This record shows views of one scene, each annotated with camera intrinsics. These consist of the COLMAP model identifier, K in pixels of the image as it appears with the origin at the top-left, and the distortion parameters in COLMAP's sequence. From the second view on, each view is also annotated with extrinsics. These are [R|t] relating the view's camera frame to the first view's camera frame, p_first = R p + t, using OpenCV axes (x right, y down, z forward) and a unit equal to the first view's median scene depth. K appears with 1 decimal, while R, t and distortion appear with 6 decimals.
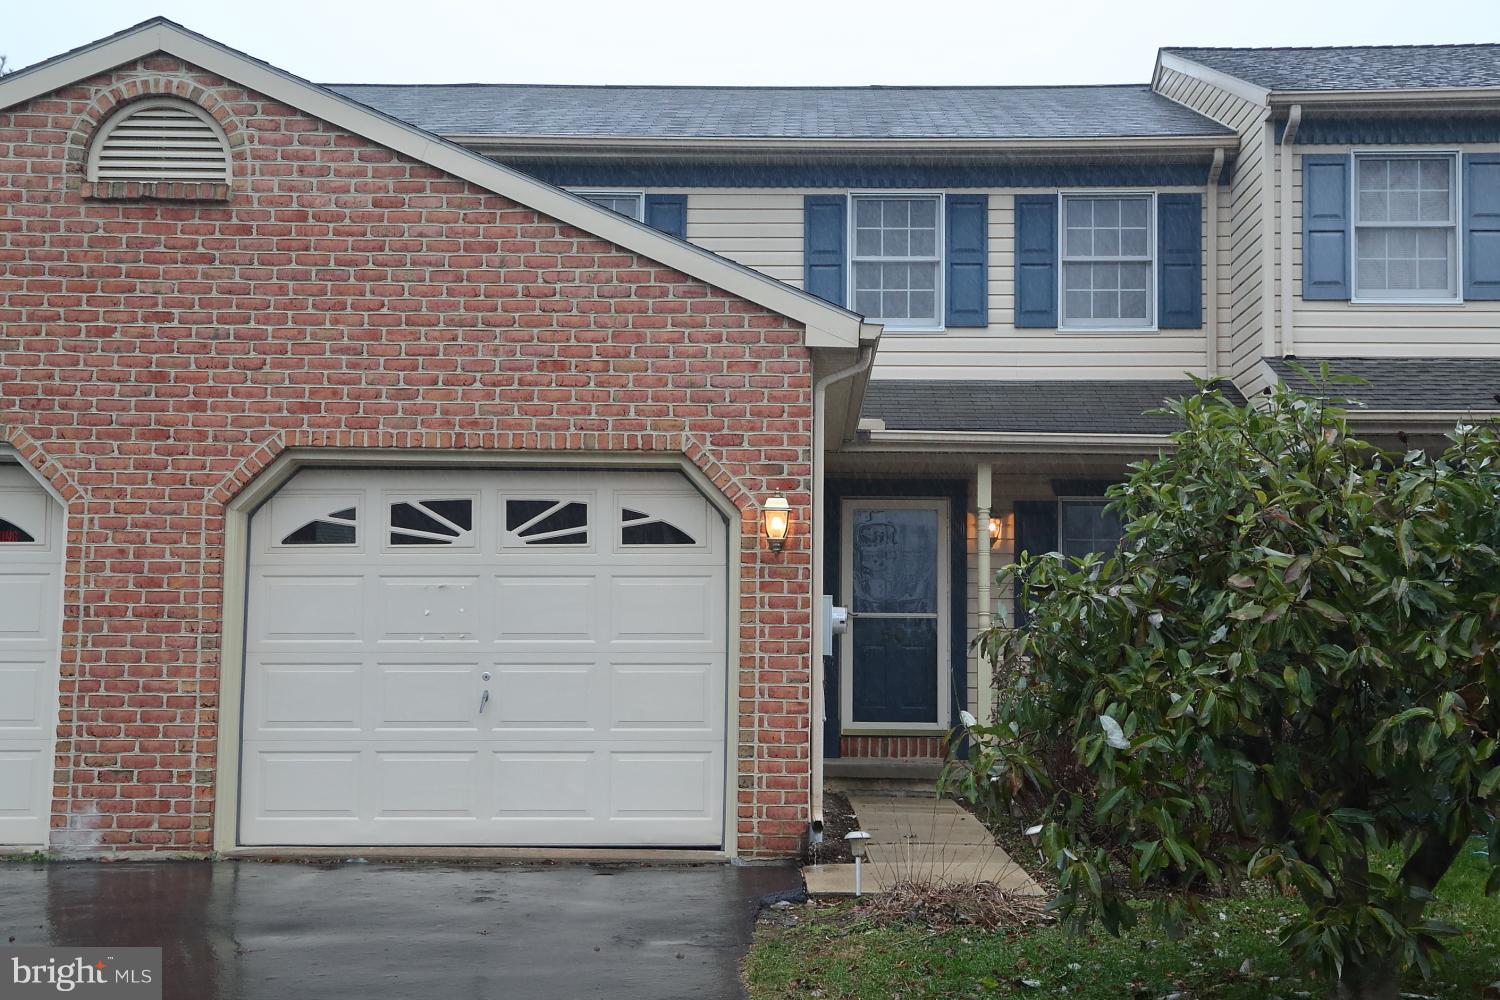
lens RADIAL K [[1982.6, 0, 749.7], [0, 1982.6, 494.5], [0, 0, 1]] dist [0.122385, 0.000000]
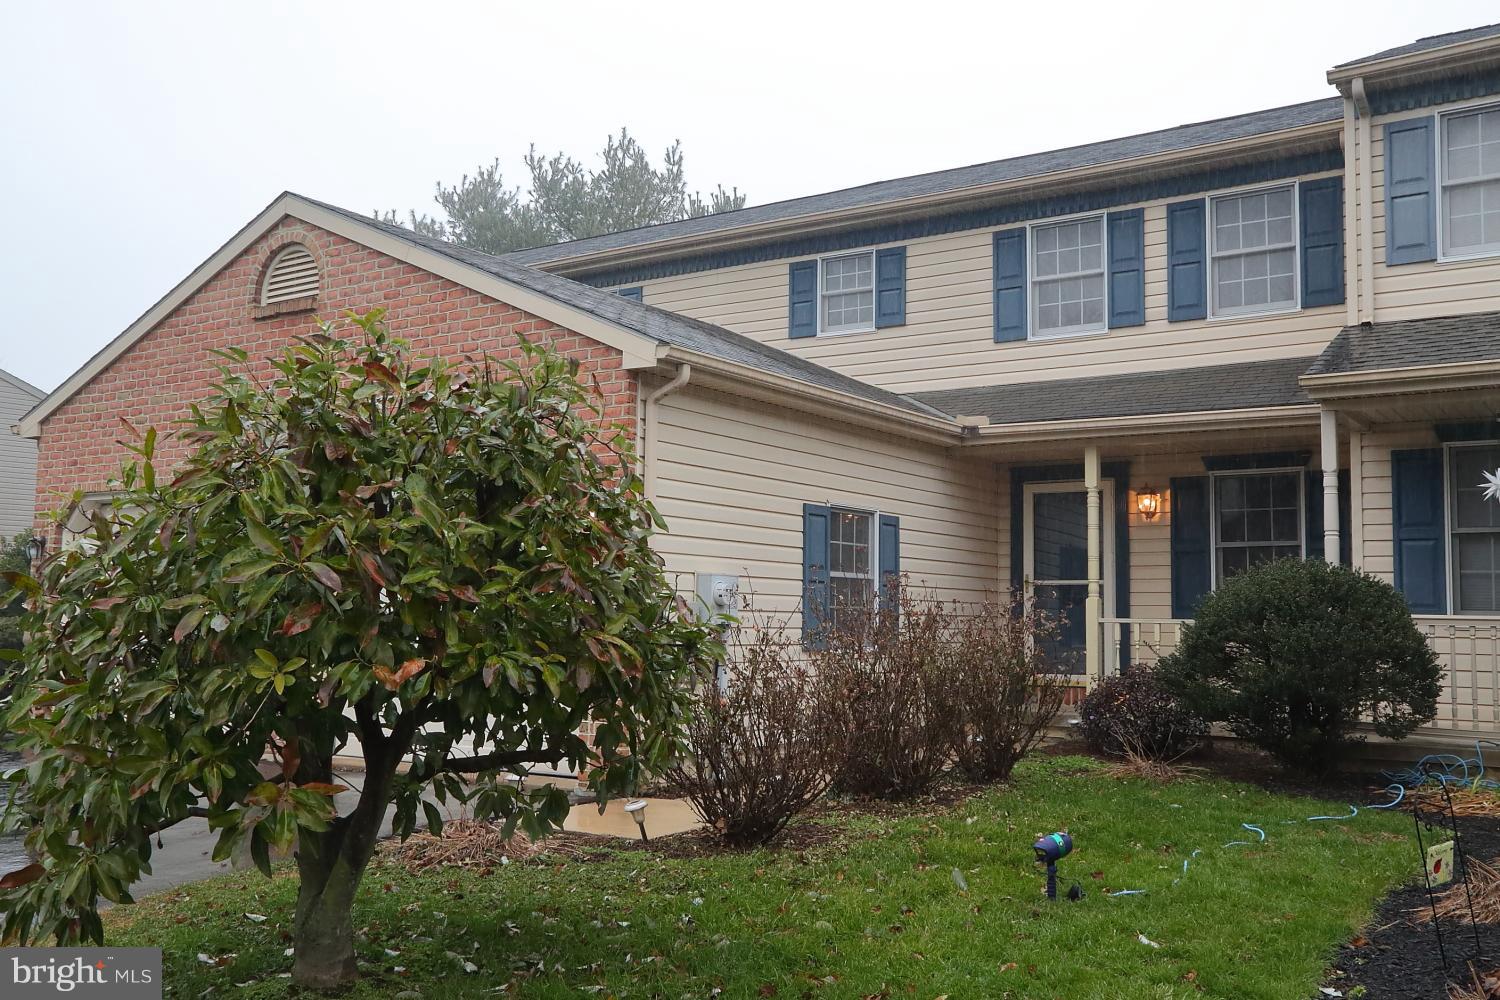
lens RADIAL K [[1412.6, 0, 749.9], [0, 1412.6, 509.3], [0, 0, 1]] dist [0.002996, 0.000000]
pose [[0.835800, -0.042562, -0.547382, 0.369389], [0.049455, 0.998774, -0.002146, 0.010903], [0.546802, -0.025277, 0.836880, 0.206574]]
